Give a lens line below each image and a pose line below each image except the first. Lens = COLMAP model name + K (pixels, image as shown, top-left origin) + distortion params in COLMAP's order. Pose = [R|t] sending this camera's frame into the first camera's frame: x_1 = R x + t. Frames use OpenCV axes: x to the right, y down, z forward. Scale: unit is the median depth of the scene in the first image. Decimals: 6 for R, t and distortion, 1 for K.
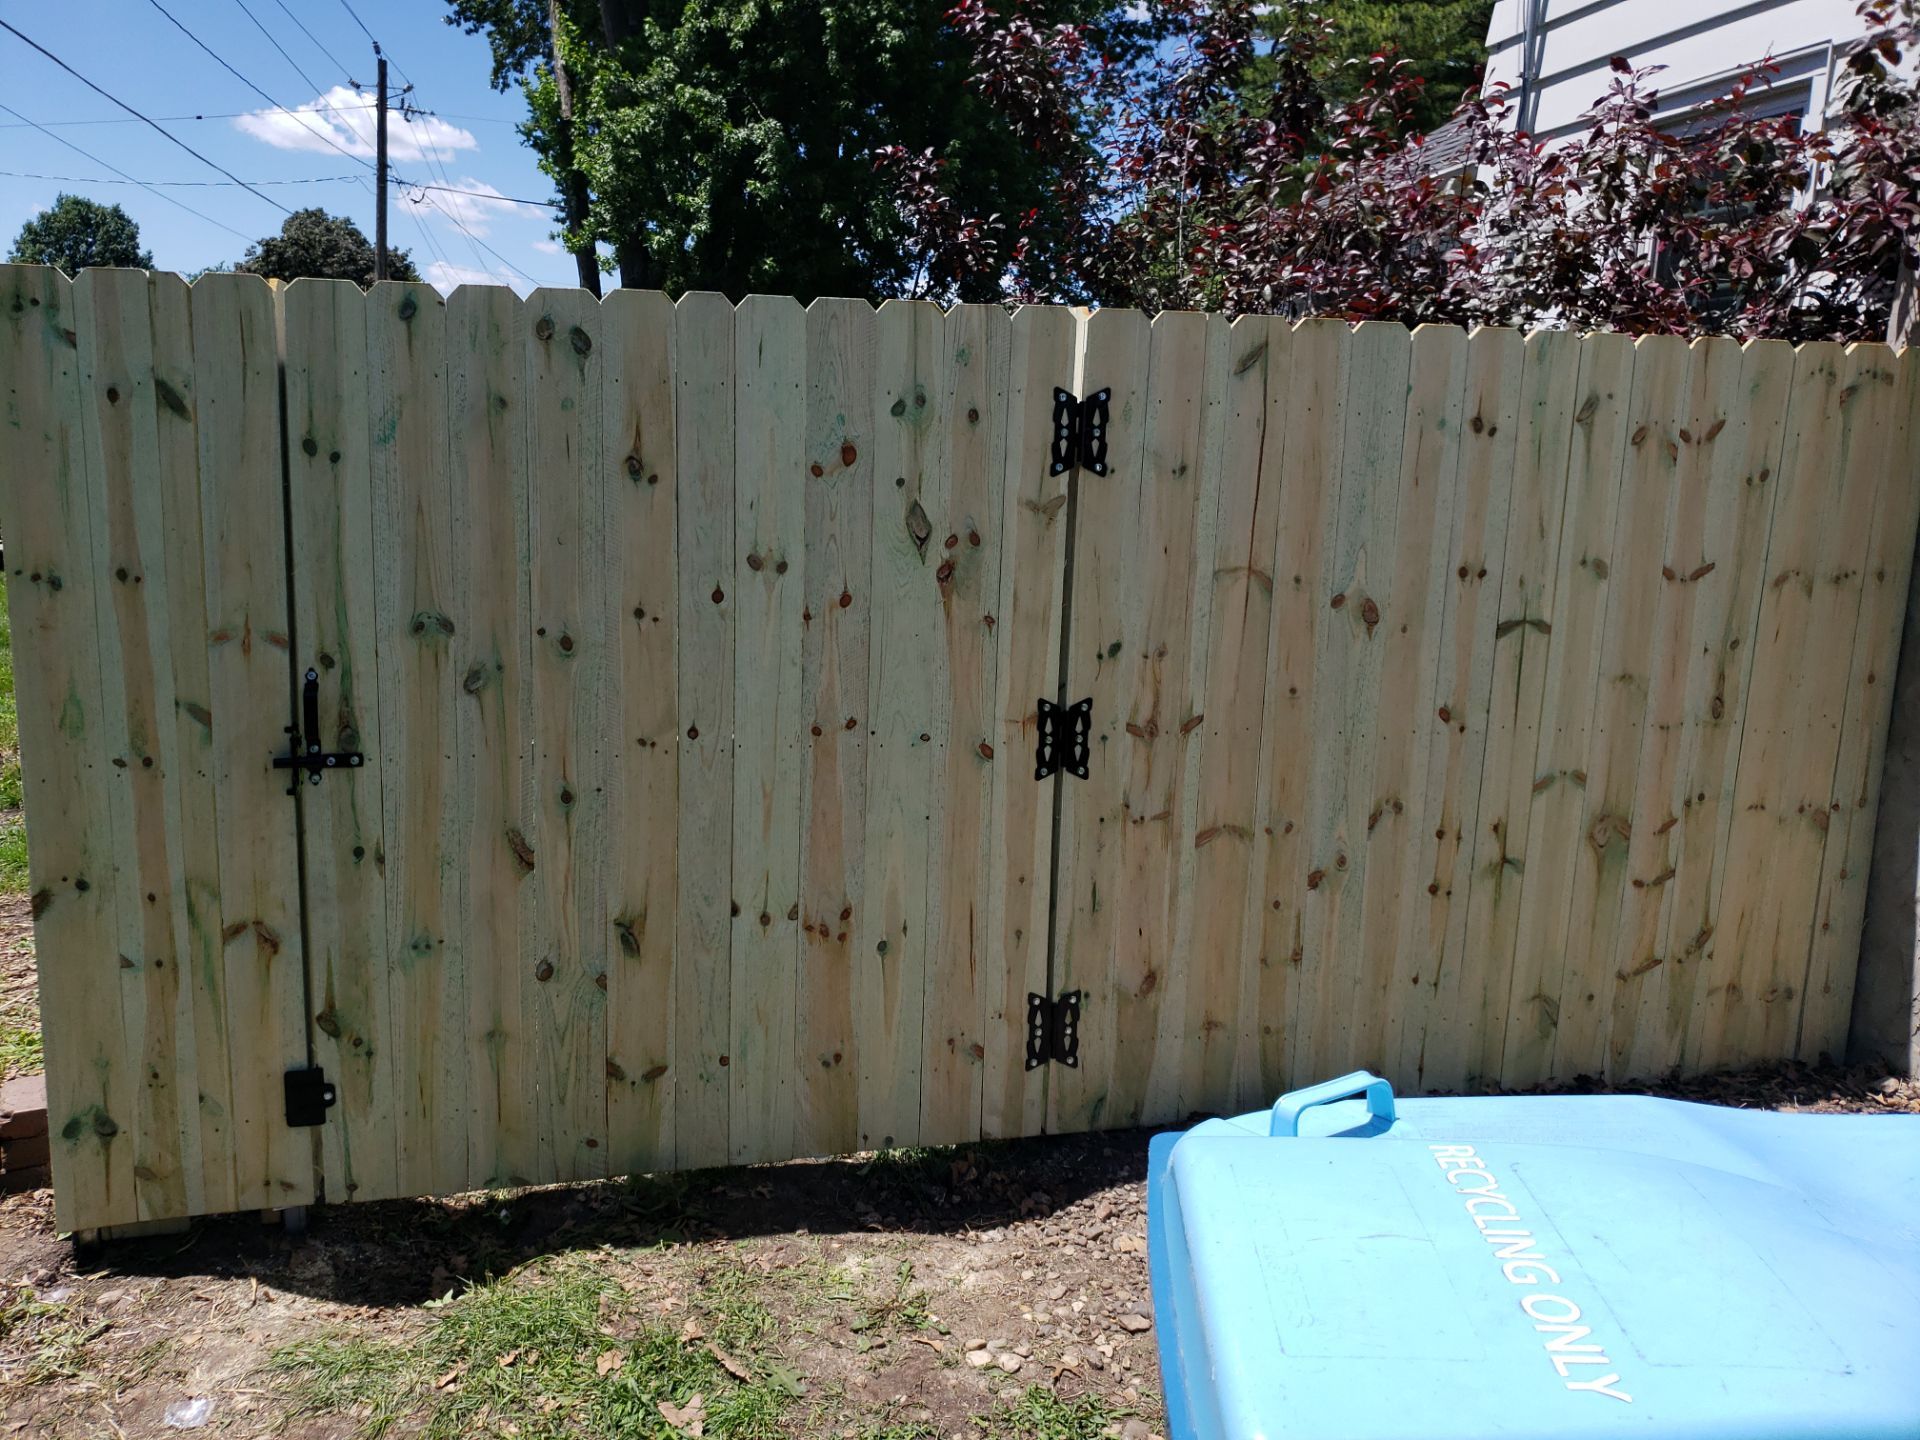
lens RADIAL K [[1505.3, 0, 915.5], [0, 1505.3, 701.4], [0, 0, 1]] dist [0.027987, -0.016083]
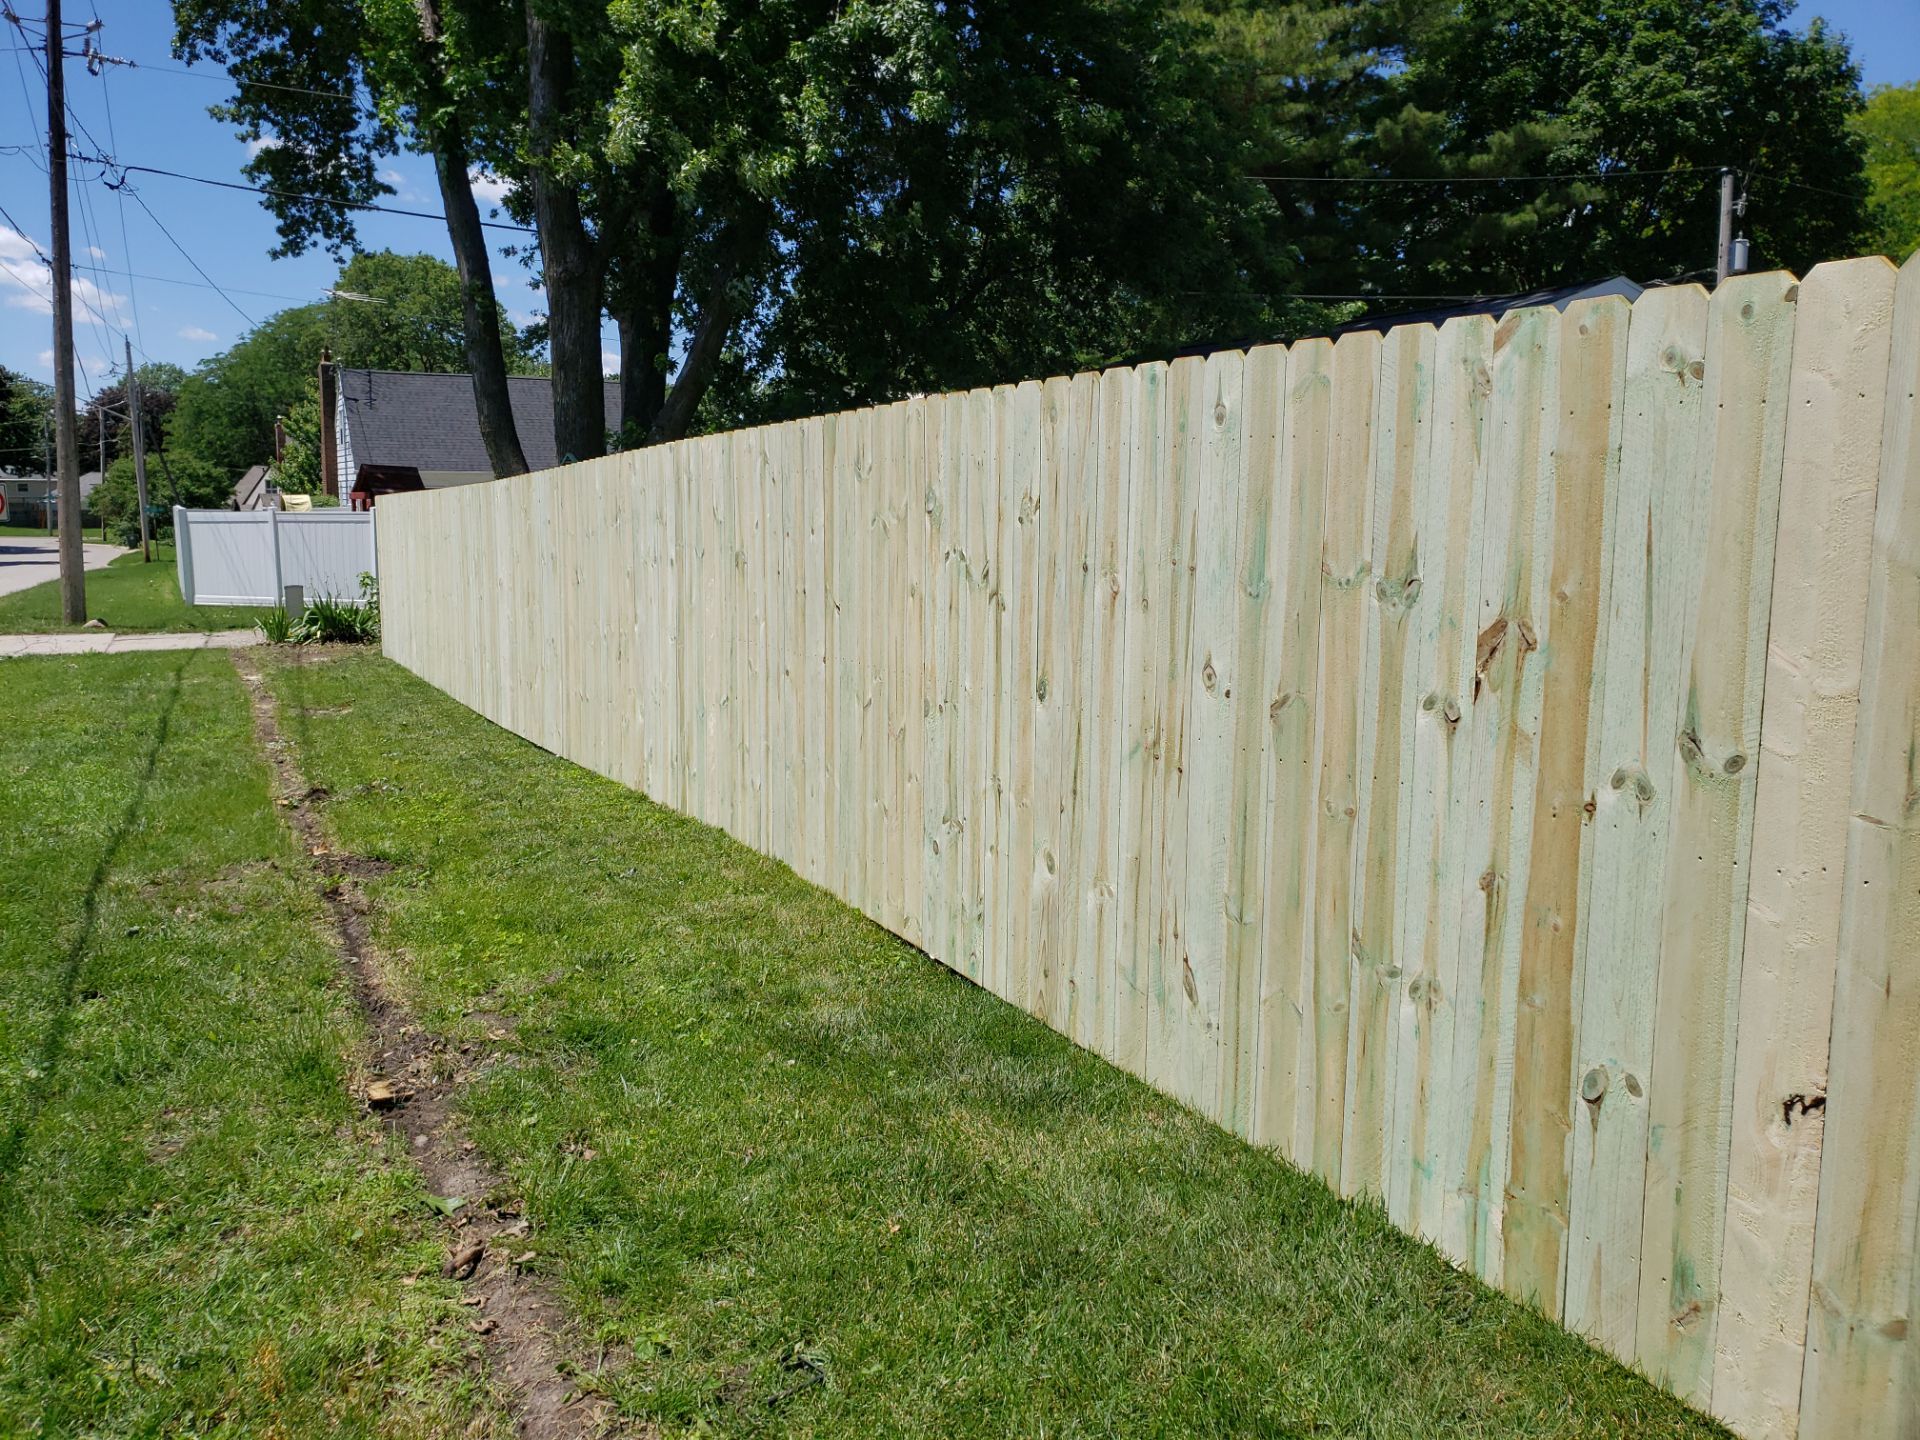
lens RADIAL K [[1505.3, 0, 922.4], [0, 1505.3, 686.9], [0, 0, 1]] dist [0.027987, -0.016083]
pose [[0.968382, -0.058893, 0.242419, -0.124730], [0.070565, 0.996715, -0.039740, -0.034615], [-0.239283, 0.055589, 0.969357, 0.195245]]
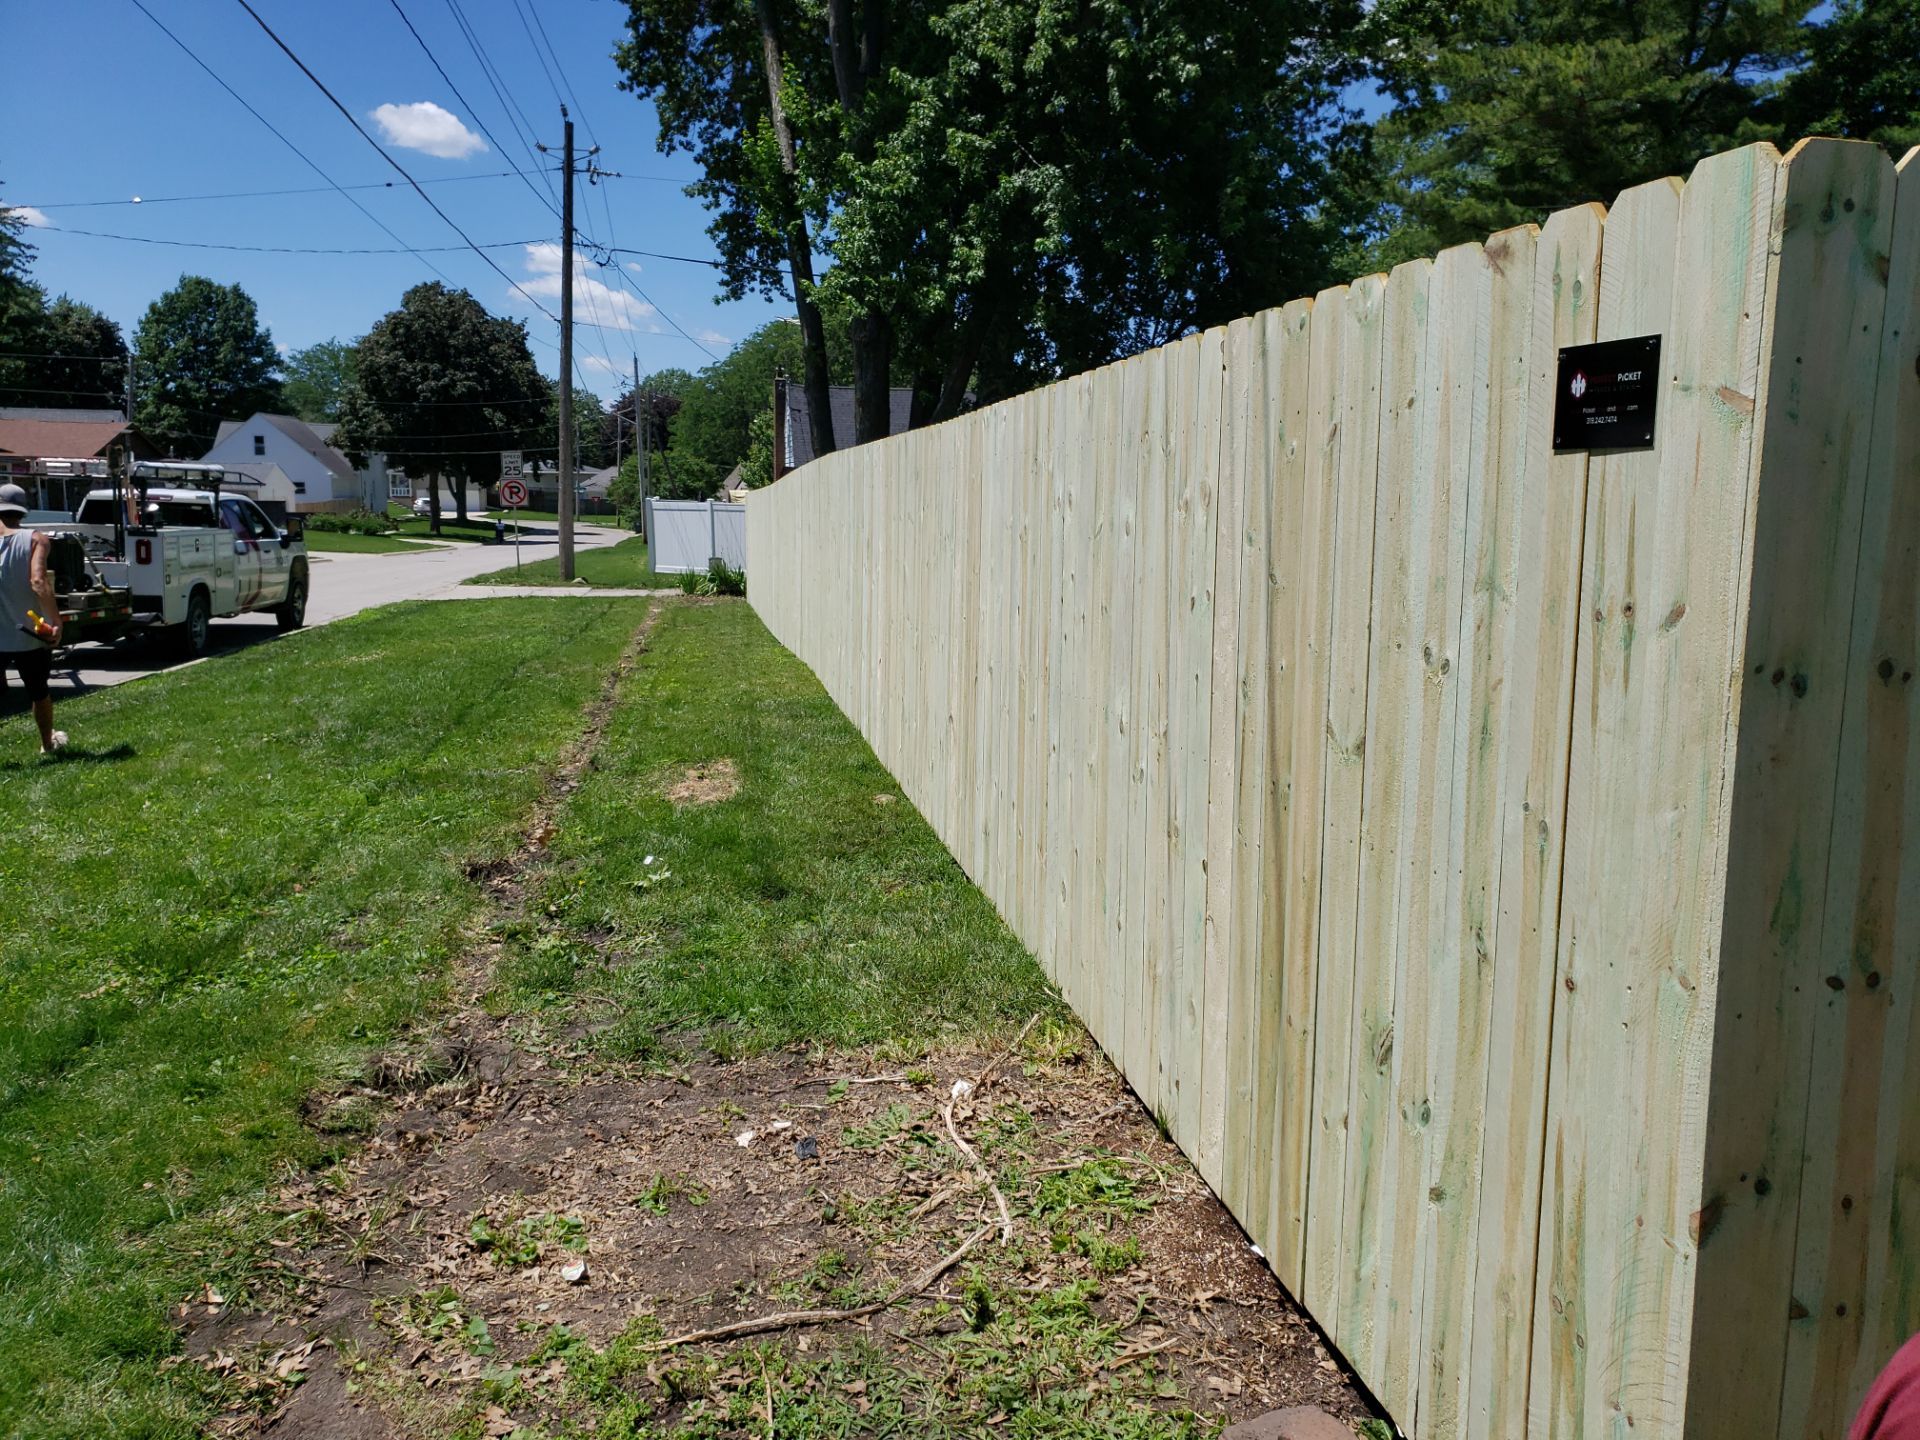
lens RADIAL K [[1505.3, 0, 955.8], [0, 1505.3, 718.7], [0, 0, 1]] dist [0.027987, -0.016083]
pose [[0.999440, -0.012497, -0.031055, -0.061347], [0.011613, 0.999528, -0.028456, -0.003637], [0.031396, 0.028080, 0.999113, 0.027922]]
